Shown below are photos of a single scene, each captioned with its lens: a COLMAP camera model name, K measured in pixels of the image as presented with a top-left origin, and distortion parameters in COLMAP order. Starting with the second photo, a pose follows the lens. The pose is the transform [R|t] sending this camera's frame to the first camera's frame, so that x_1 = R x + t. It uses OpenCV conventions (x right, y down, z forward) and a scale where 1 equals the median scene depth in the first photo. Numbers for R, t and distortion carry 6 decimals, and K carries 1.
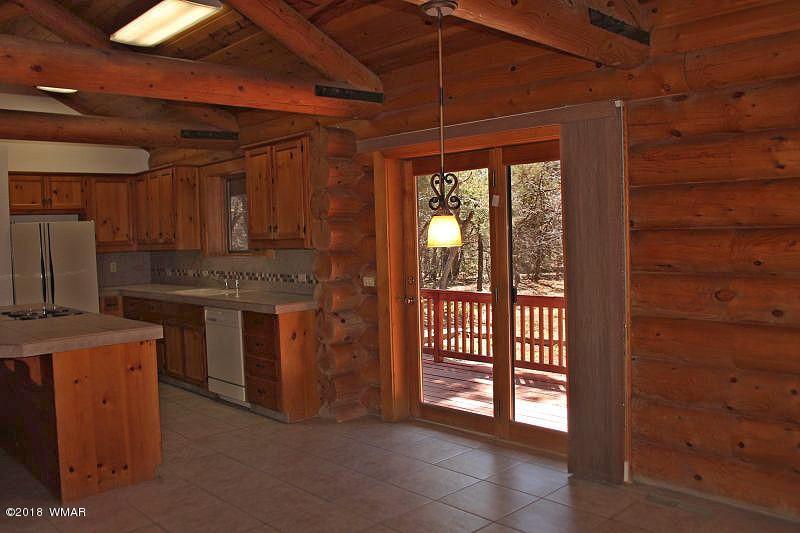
lens RADIAL K [[682.8, 0, 377.4], [0, 682.8, 265.5], [0, 0, 1]] dist [-0.166723, 0.224650]
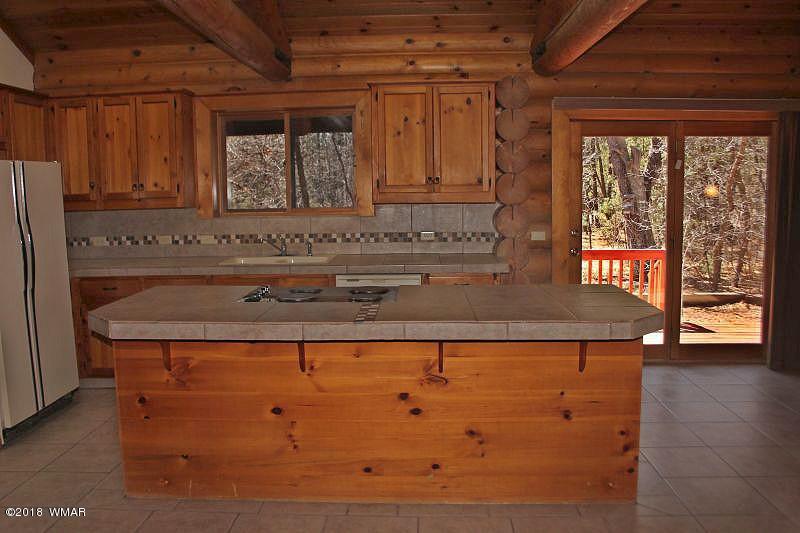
lens RADIAL K [[682.8, 0, 377.4], [0, 682.8, 265.5], [0, 0, 1]] dist [-0.166723, 0.224650]
pose [[0.726236, -0.059259, 0.684887, -0.651775], [0.023788, 0.997847, 0.061114, 0.000327], [-0.687034, -0.028091, 0.726082, 0.320957]]
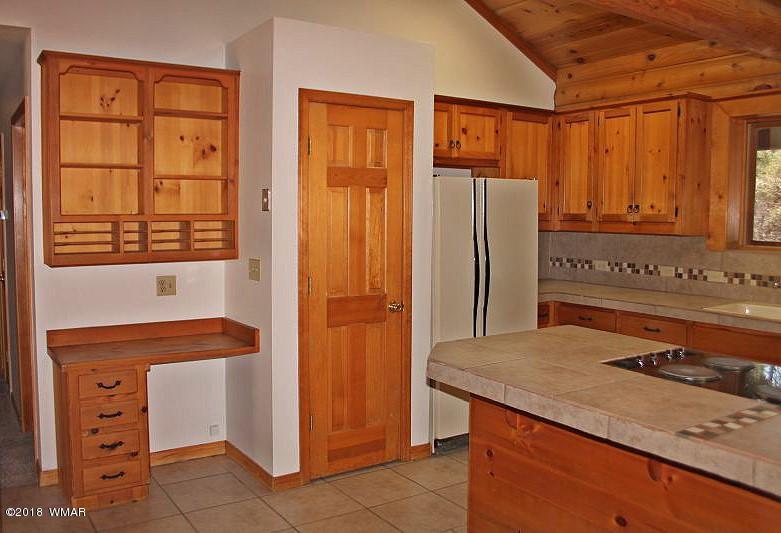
lens RADIAL K [[683.3, 0, 390.5], [0, 683.3, 266.5], [0, 0, 1]] dist [-0.174944, 0.199549]
pose [[0.987053, 0.056991, -0.149926, -0.460717], [-0.050300, 0.997578, 0.048051, -0.010729], [0.152301, -0.039887, 0.987529, 0.362872]]
